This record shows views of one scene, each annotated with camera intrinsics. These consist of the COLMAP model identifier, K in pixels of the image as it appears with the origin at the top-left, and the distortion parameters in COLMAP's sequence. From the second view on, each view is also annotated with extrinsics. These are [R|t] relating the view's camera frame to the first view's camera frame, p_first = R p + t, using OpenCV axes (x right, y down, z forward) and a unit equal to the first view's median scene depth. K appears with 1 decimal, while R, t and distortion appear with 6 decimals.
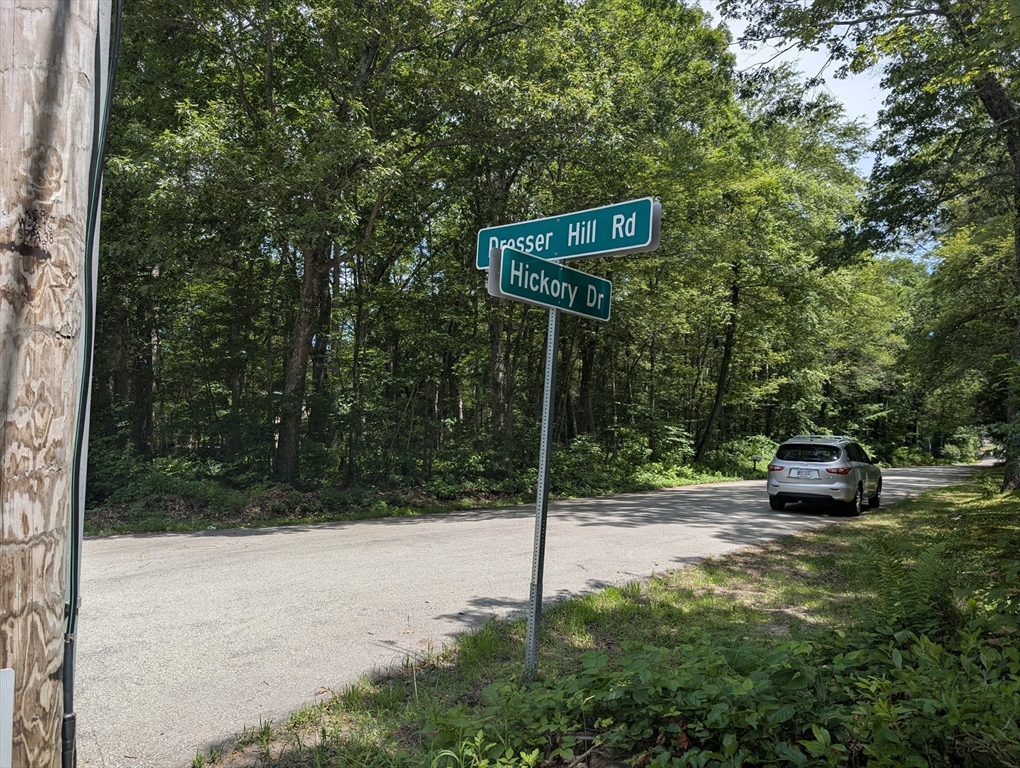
lens RADIAL K [[709.6, 0, 511.5], [0, 709.6, 398.9], [0, 0, 1]] dist [0.001024, -0.000468]
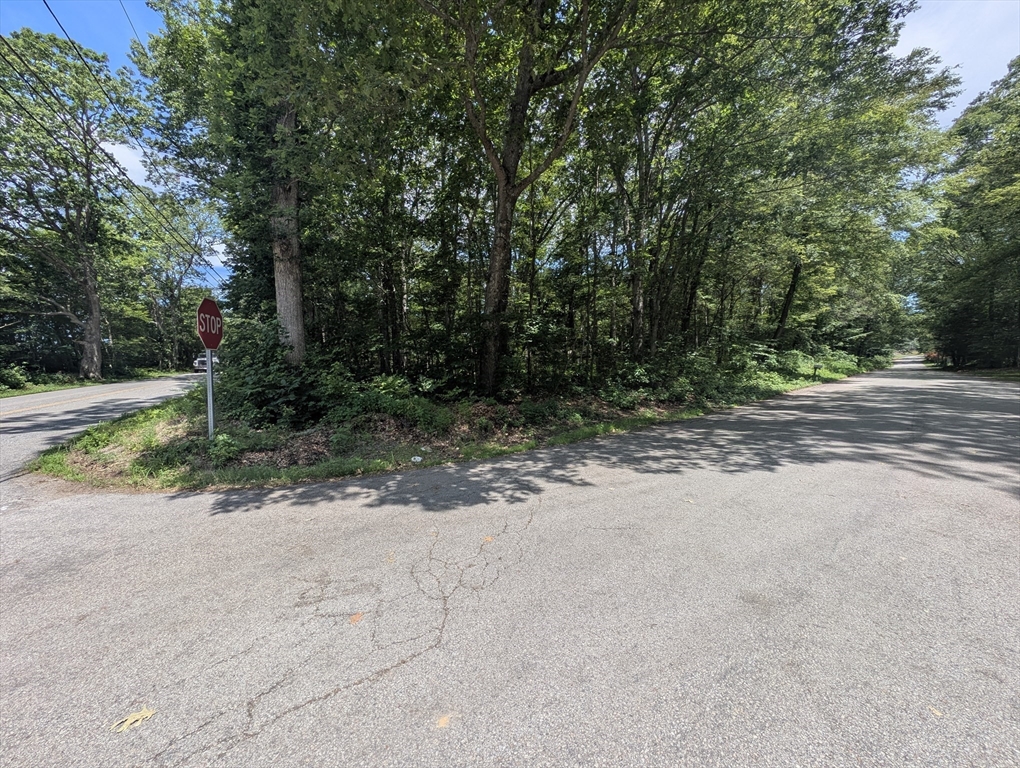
lens RADIAL K [[350.8, 0, 504.7], [0, 350.8, 381.3], [0, 0, 1]] dist [0.001182, -0.000006]
pose [[0.973842, -0.002535, -0.227211, -0.187960], [0.030371, 0.992418, 0.119101, 0.034600], [0.225186, -0.122886, 0.966535, 0.530754]]
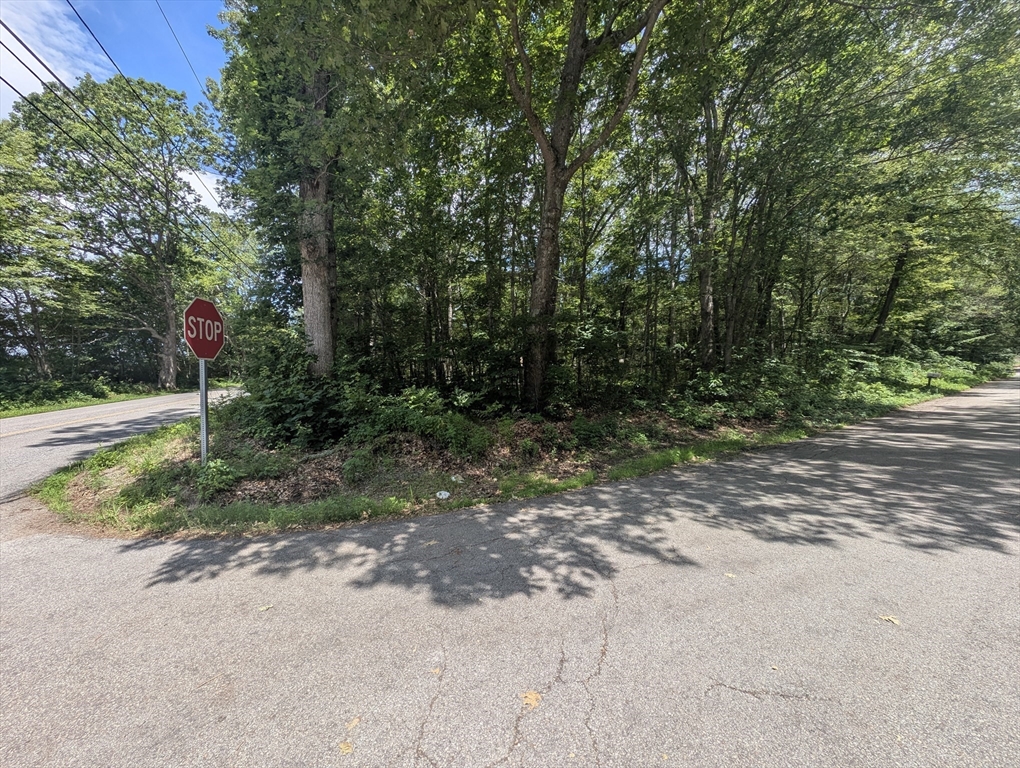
lens RADIAL K [[350.8, 0, 504.7], [0, 350.8, 381.3], [0, 0, 1]] dist [0.001182, -0.000006]
pose [[0.935396, -0.008924, -0.353490, -0.208878], [0.042609, 0.995242, 0.087626, 0.039012], [0.351026, -0.097027, 0.931325, 0.609113]]
